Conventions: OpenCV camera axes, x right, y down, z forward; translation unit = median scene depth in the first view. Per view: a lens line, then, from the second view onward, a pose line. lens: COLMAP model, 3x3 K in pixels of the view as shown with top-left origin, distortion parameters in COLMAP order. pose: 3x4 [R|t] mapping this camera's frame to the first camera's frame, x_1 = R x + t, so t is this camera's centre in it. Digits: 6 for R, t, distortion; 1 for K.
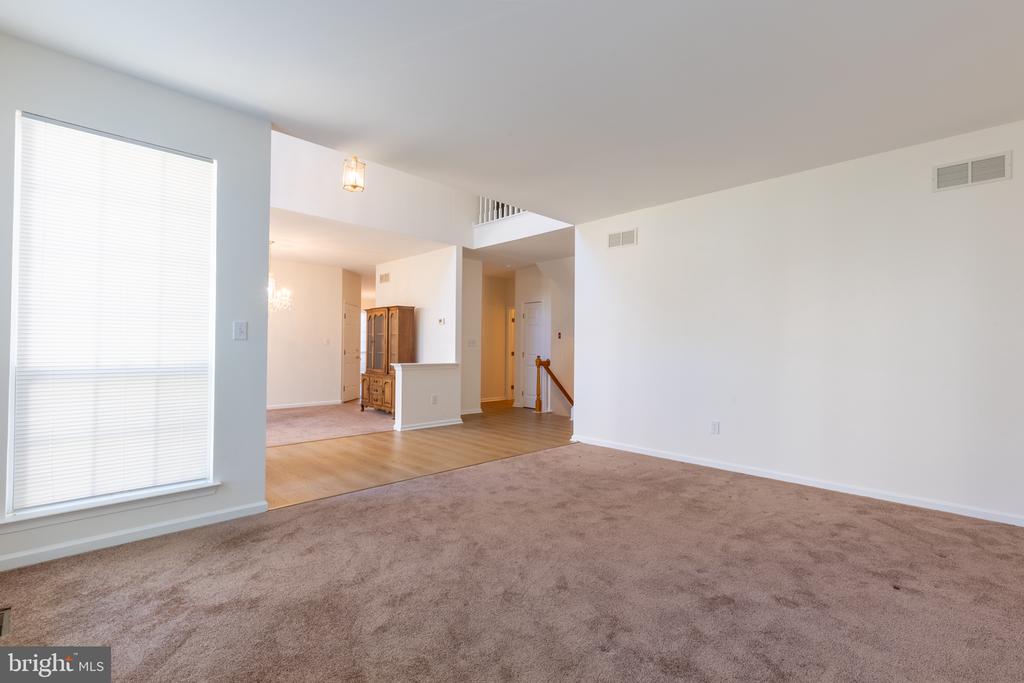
lens RADIAL K [[458.5, 0, 516.4], [0, 458.5, 343.4], [0, 0, 1]] dist [0.005611, -0.001448]
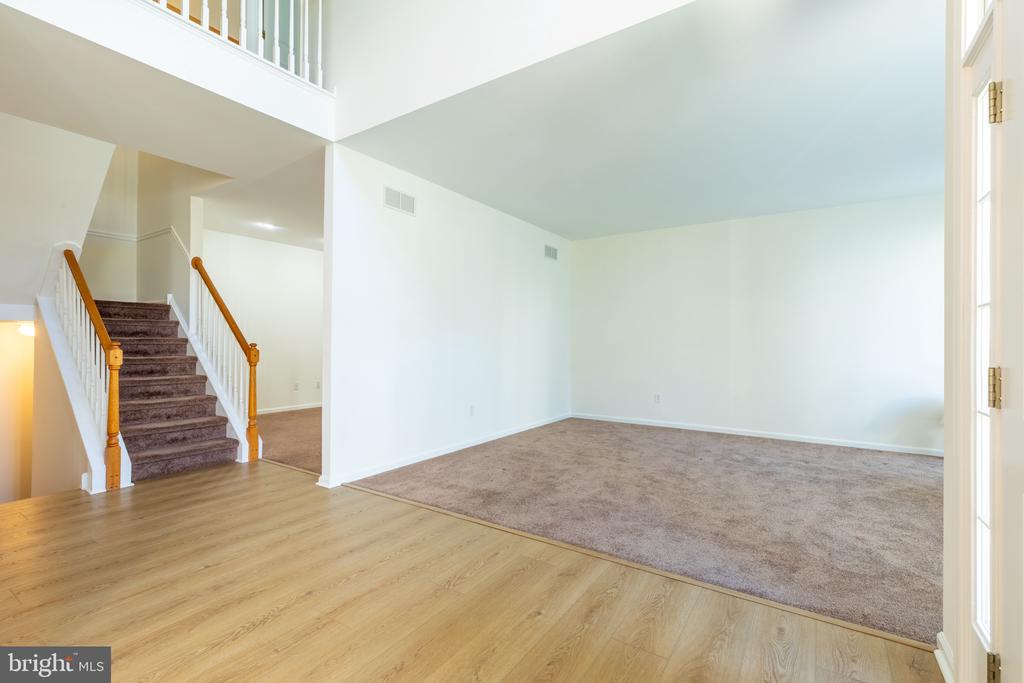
lens RADIAL K [[458.5, 0, 513.4], [0, 458.5, 341.1], [0, 0, 1]] dist [0.005611, -0.001448]
pose [[-0.204444, -0.008187, 0.978844, -0.401363], [-0.019712, 0.999797, 0.004245, 0.003817], [-0.978680, -0.018427, -0.204564, 0.665131]]
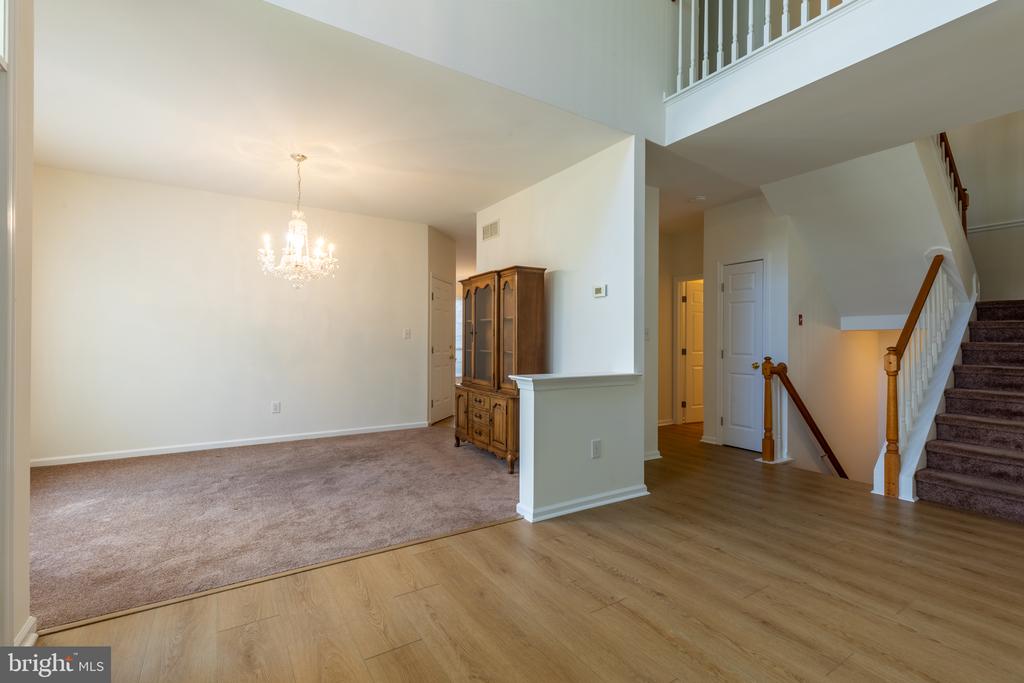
lens RADIAL K [[458.5, 0, 514.0], [0, 458.5, 338.6], [0, 0, 1]] dist [0.005611, -0.001448]
pose [[0.978530, -0.005531, -0.206031, -0.143024], [0.005738, 0.999983, 0.000408, 0.003745], [0.206026, -0.001582, 0.978545, 0.442907]]
